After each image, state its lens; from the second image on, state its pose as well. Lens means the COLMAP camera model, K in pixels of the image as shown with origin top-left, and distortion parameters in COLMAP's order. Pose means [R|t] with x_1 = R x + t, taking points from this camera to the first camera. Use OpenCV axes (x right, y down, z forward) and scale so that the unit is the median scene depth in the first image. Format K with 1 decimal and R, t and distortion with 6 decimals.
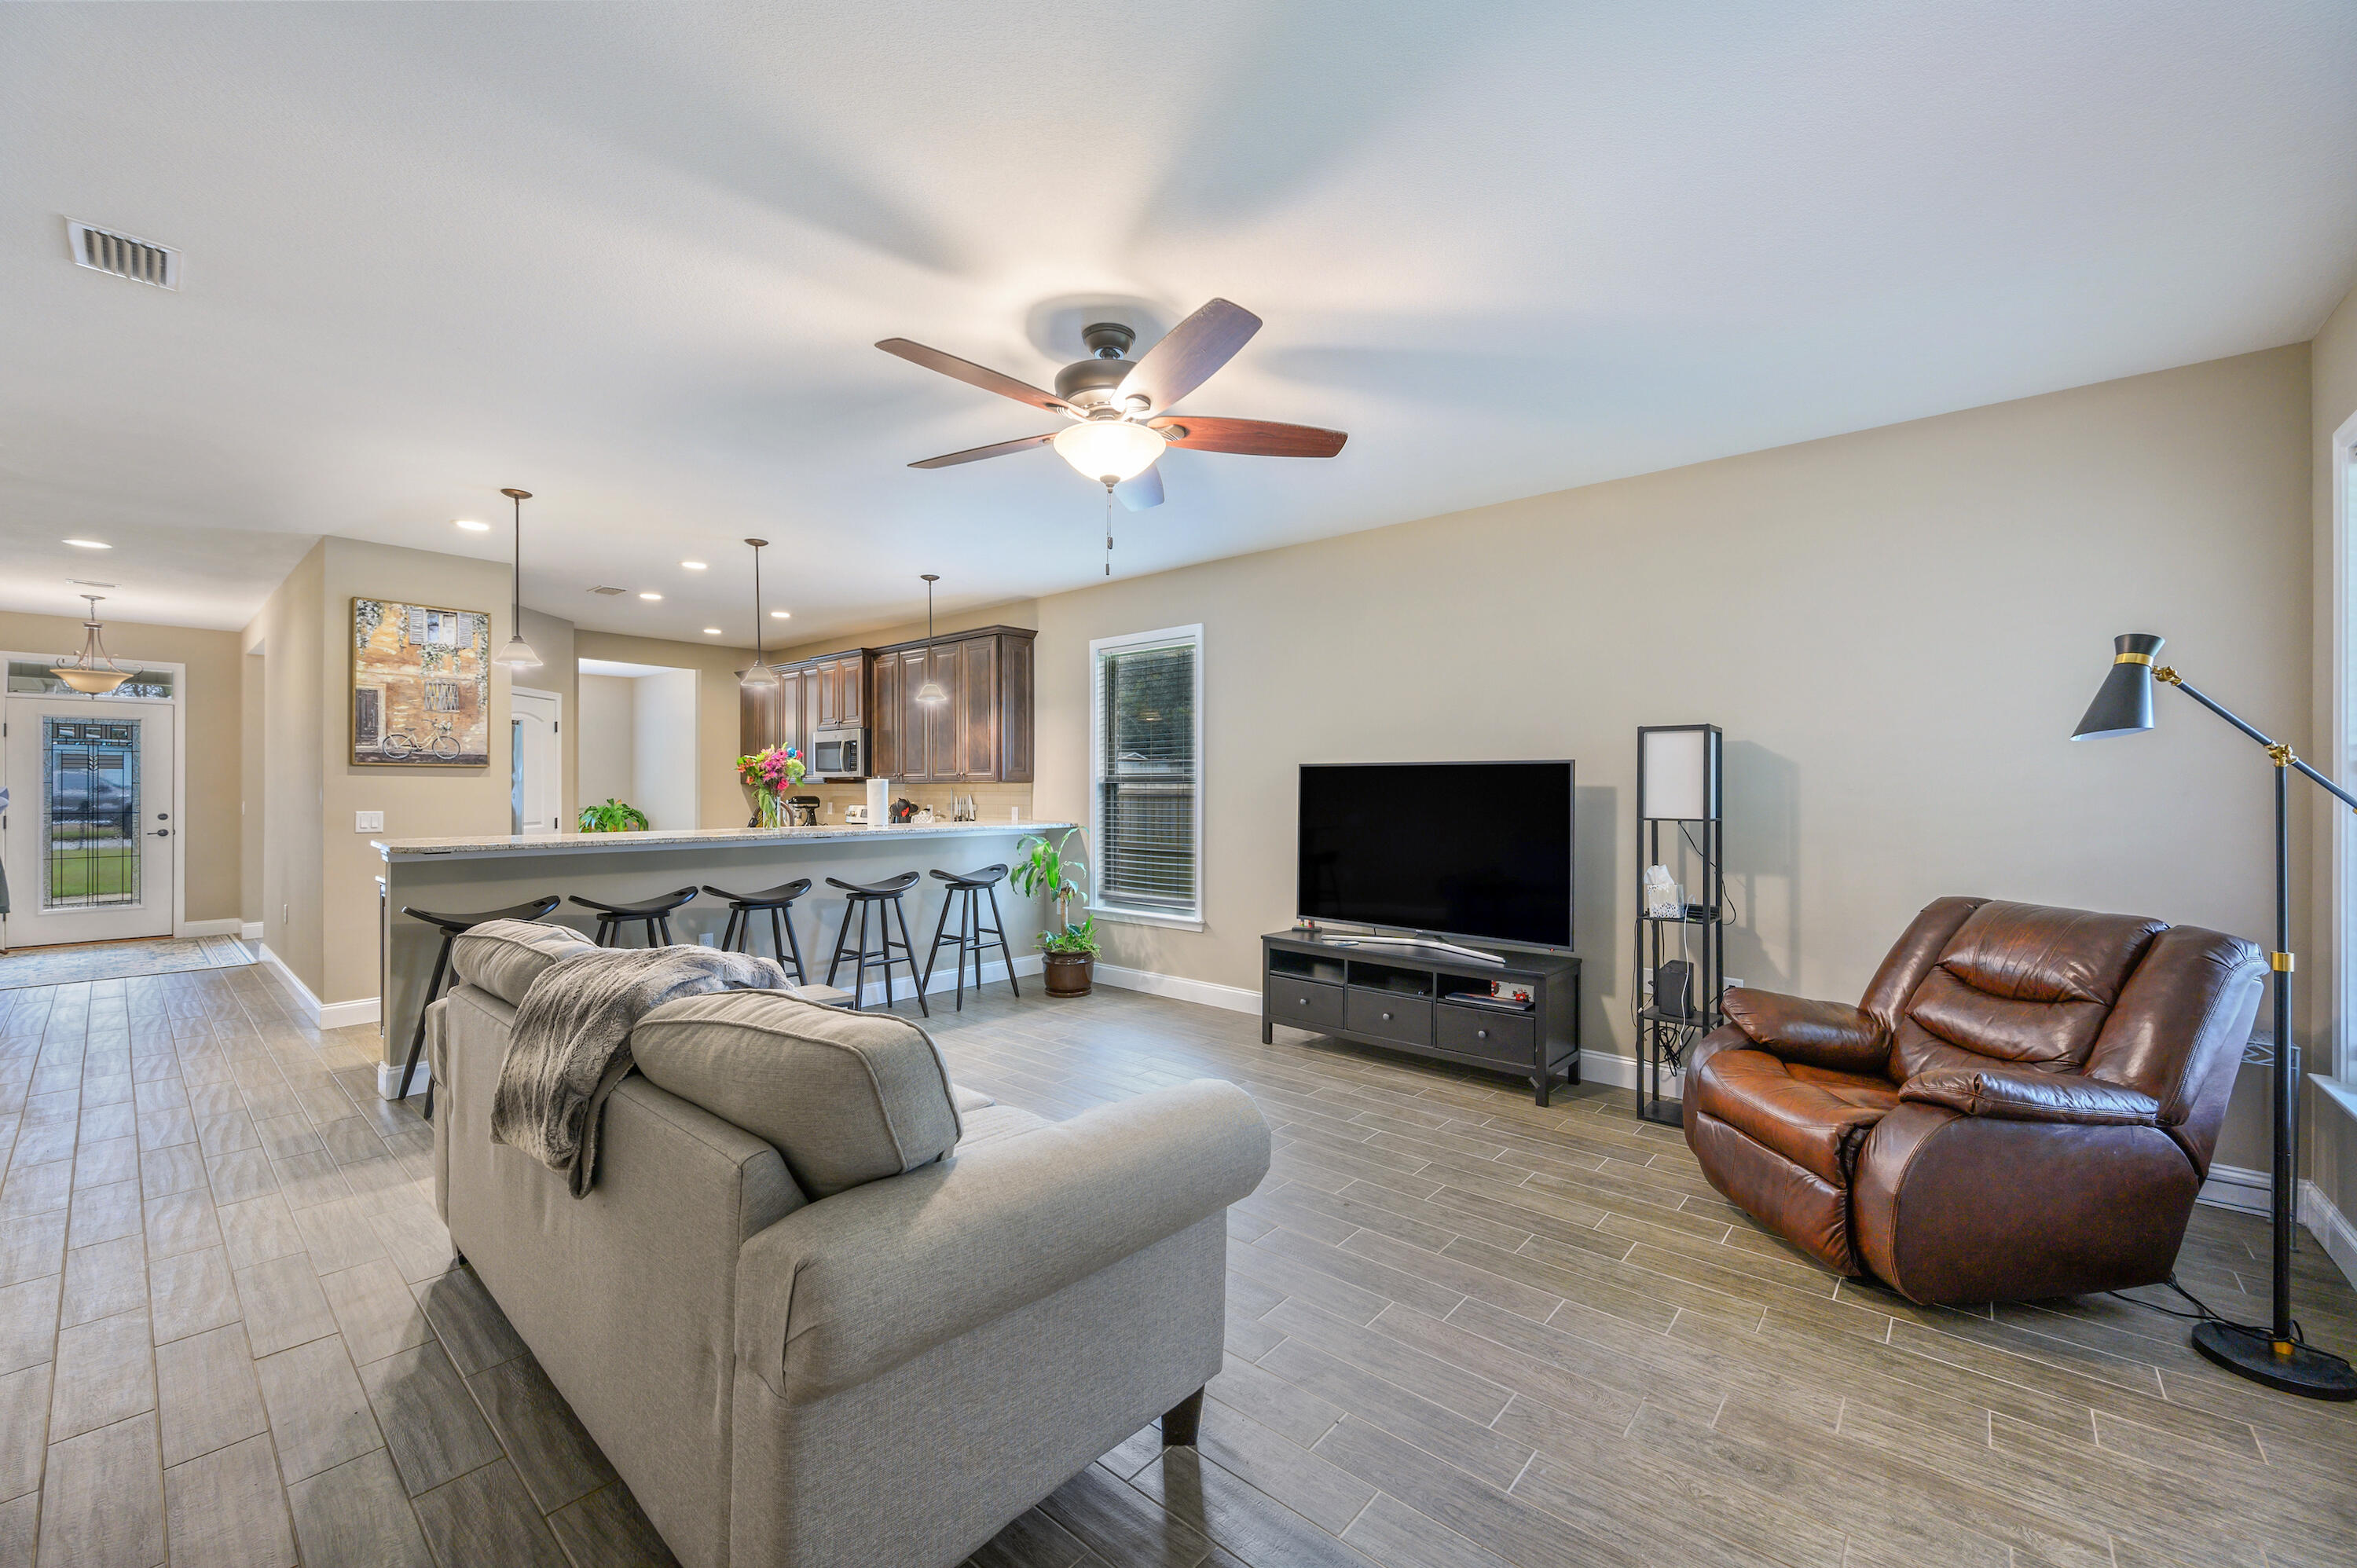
lens RADIAL K [[937.4, 0, 1158.7], [0, 937.4, 787.4], [0, 0, 1]] dist [-0.003179, 0.000565]
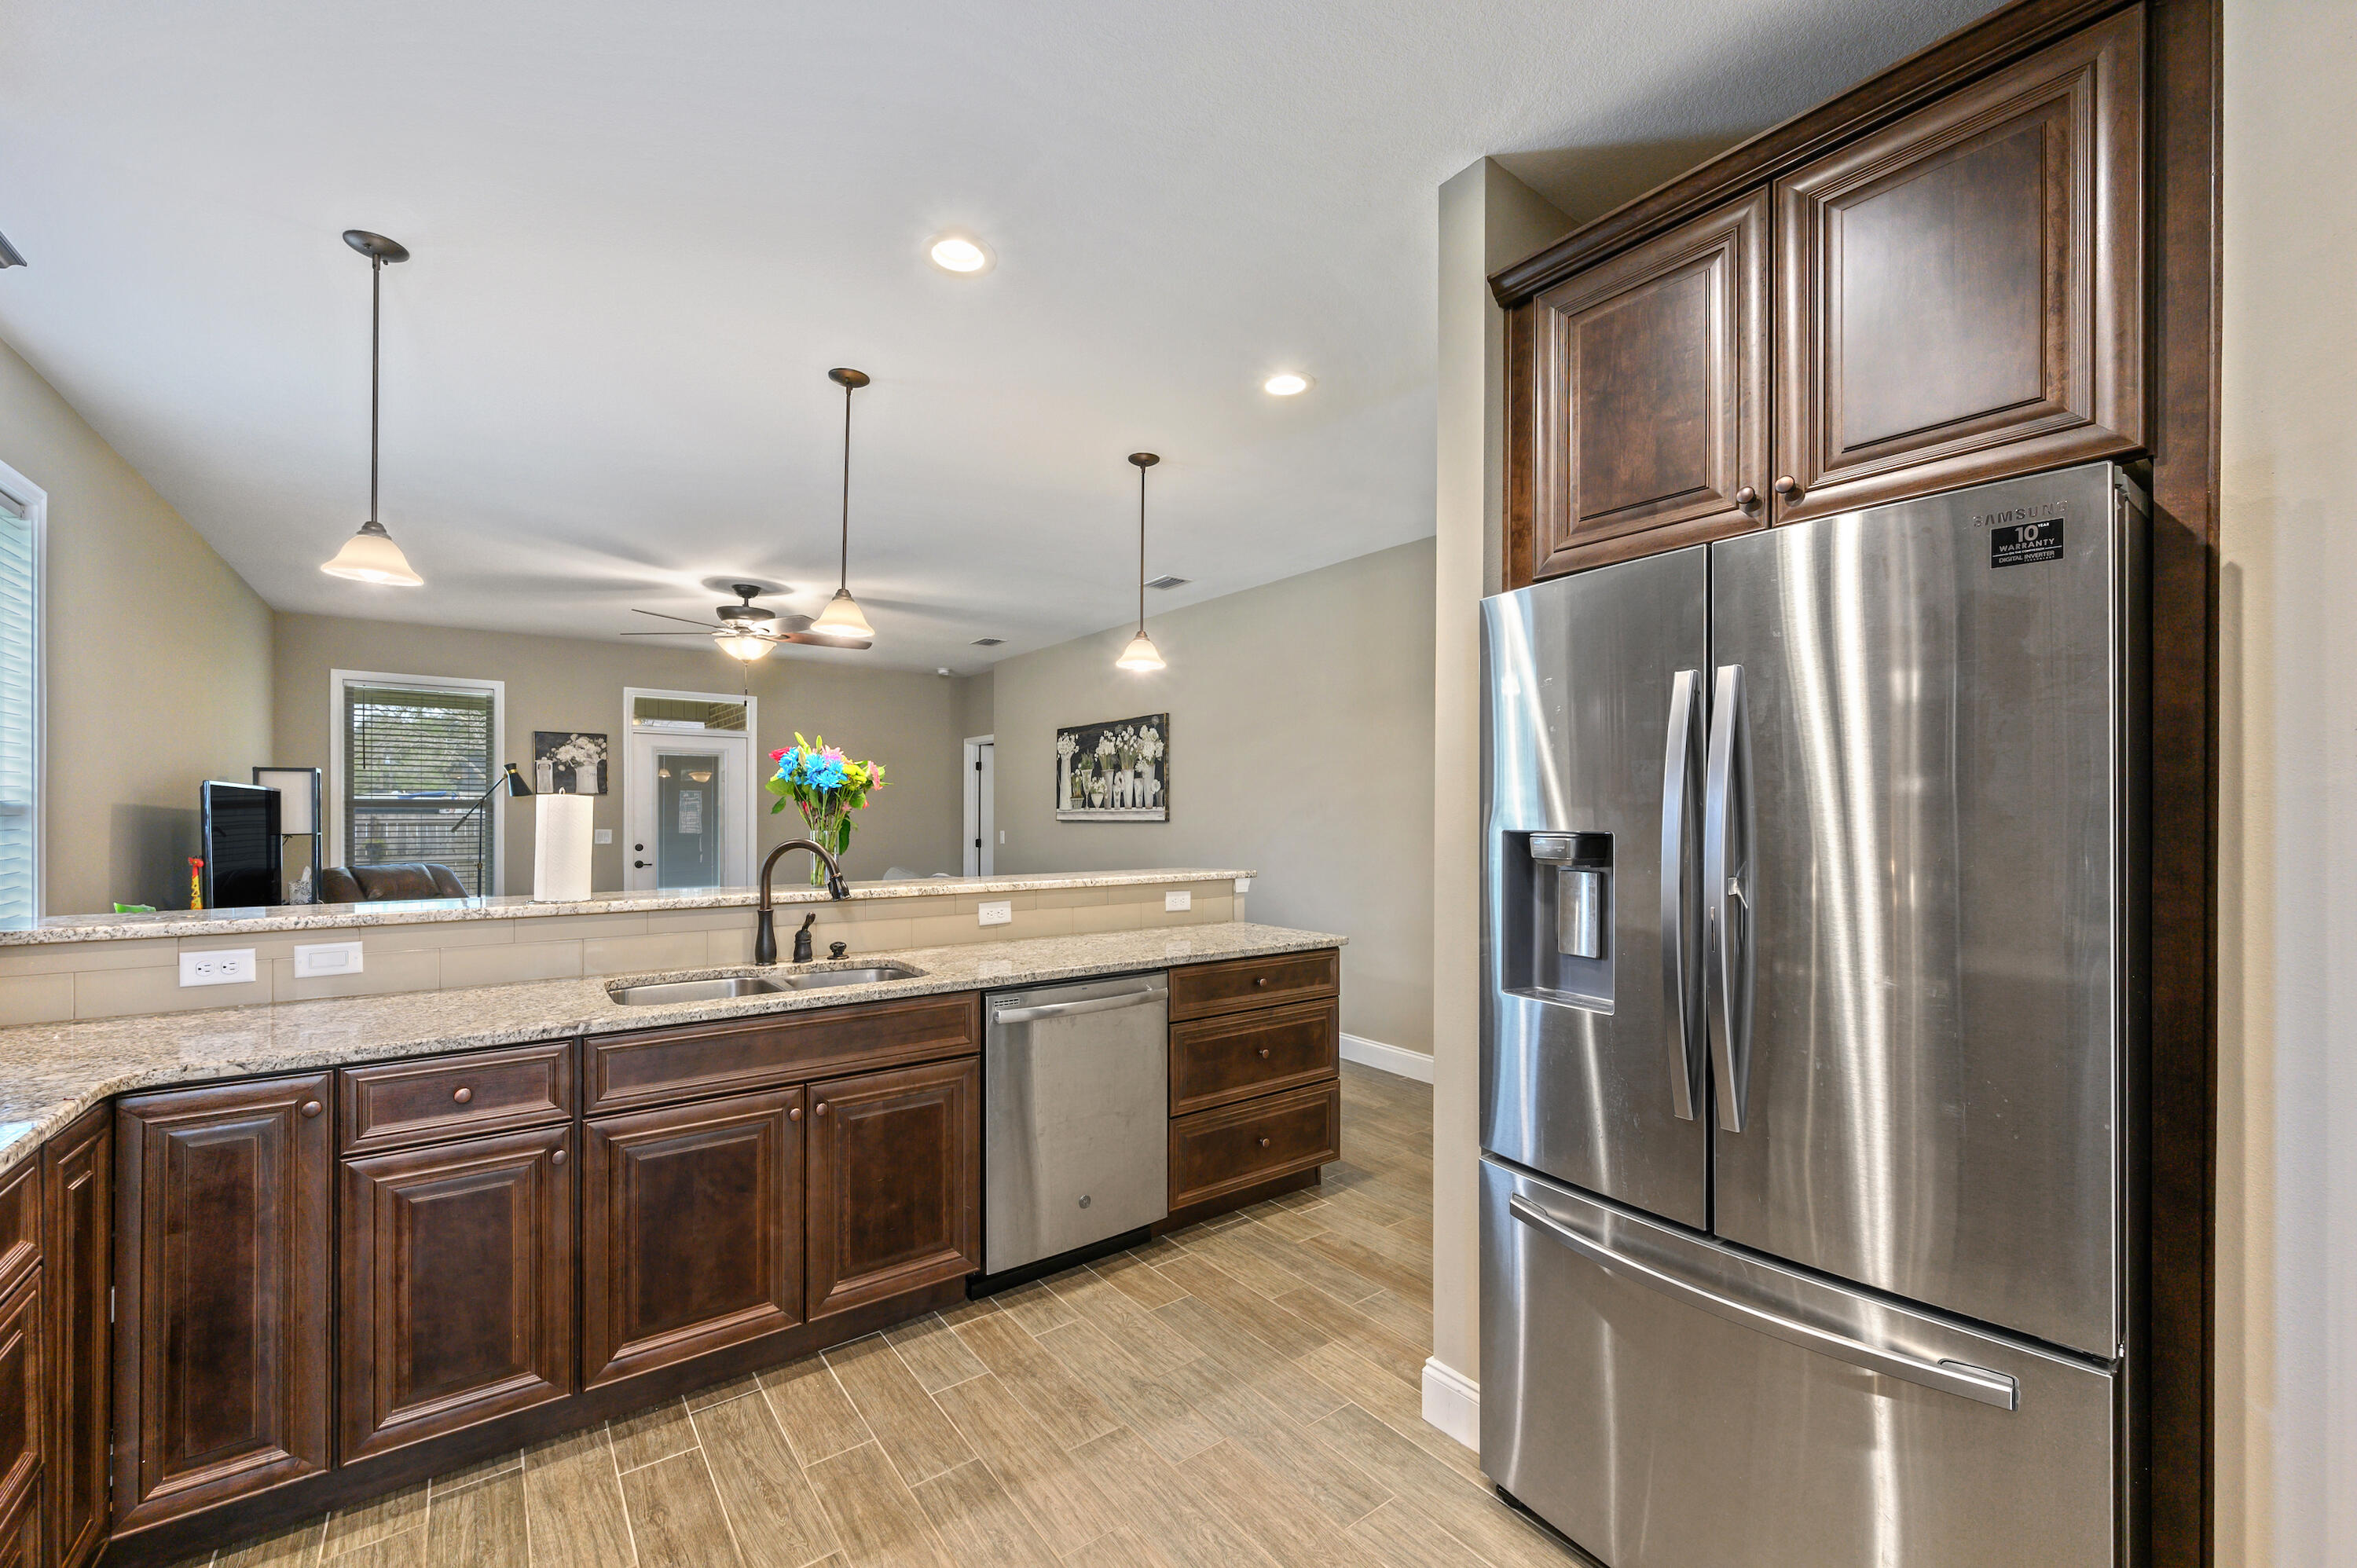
lens RADIAL K [[937.4, 0, 1184.1], [0, 937.4, 814.4], [0, 0, 1]] dist [-0.003179, 0.000565]
pose [[-0.983091, 0.000262, 0.183116, -0.914036], [0.000629, 0.999998, 0.001944, 0.001362], [-0.183115, 0.002026, -0.983089, 1.900216]]
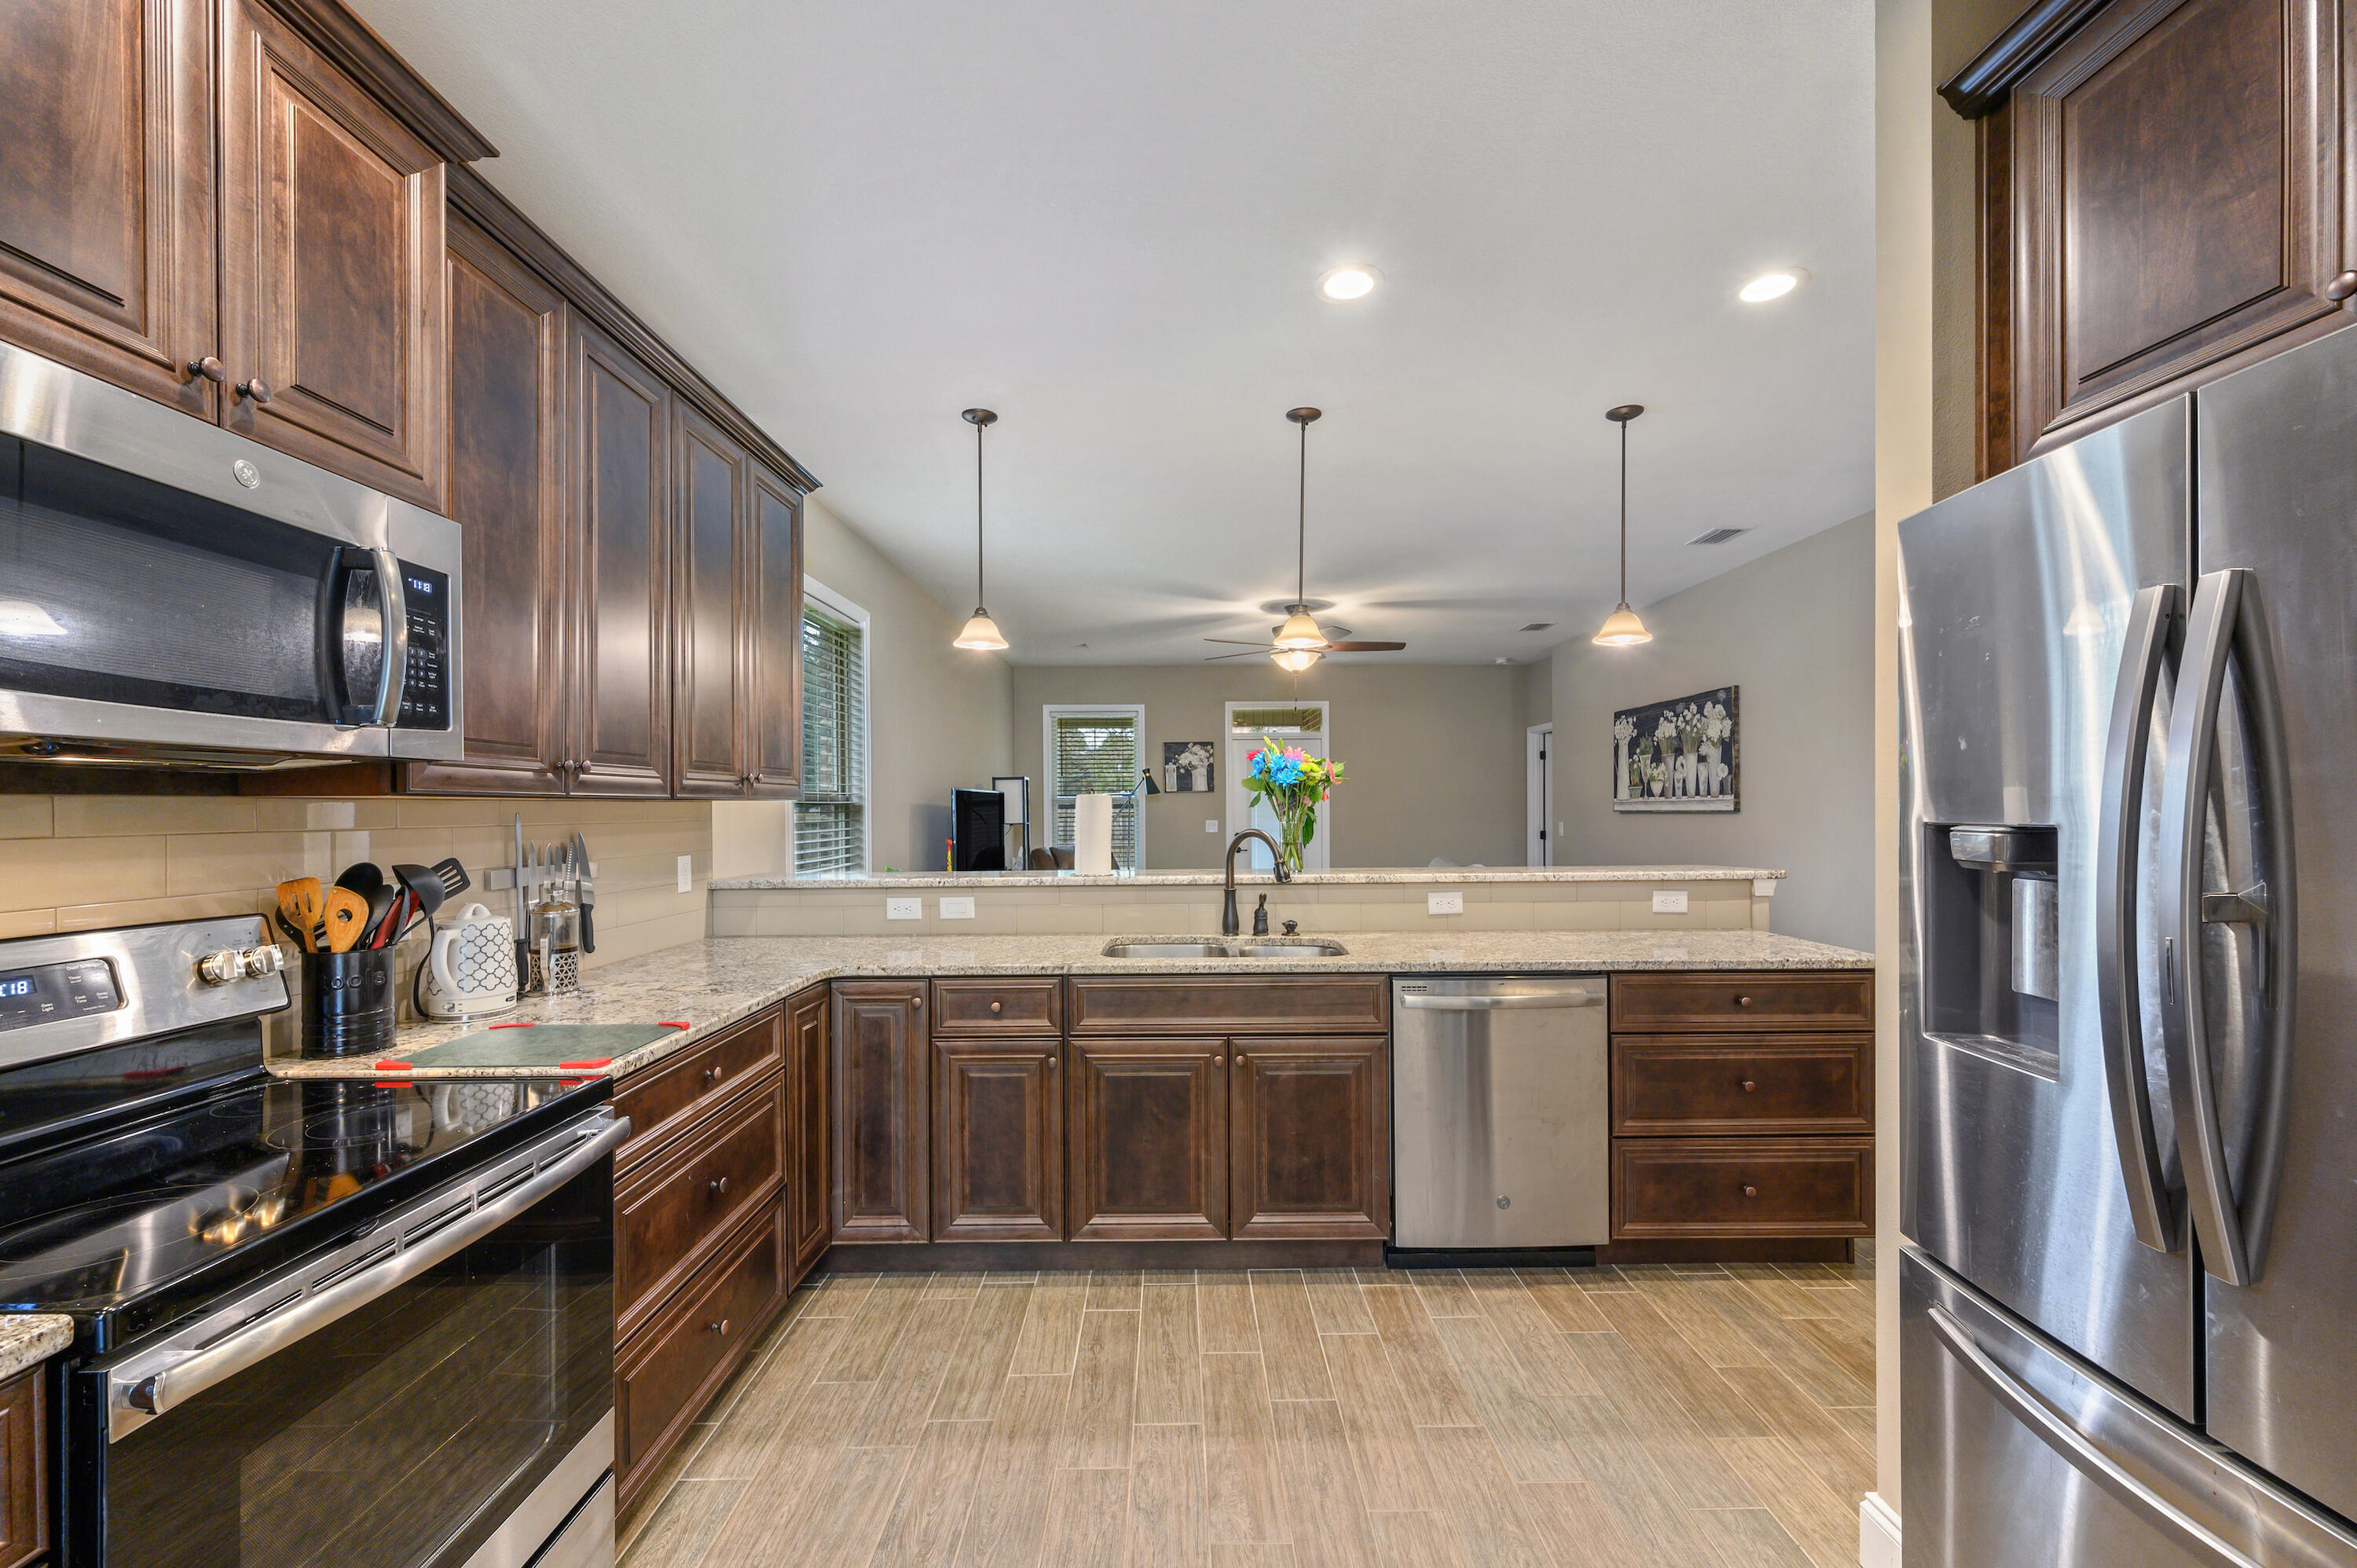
lens RADIAL K [[937.4, 0, 1182.2], [0, 937.4, 810.8], [0, 0, 1]] dist [-0.003179, 0.000565]
pose [[-0.677172, 0.004398, 0.735812, -1.045058], [0.010286, 0.999941, 0.003490, 0.001816], [-0.735753, 0.009932, -0.677177, 1.861776]]
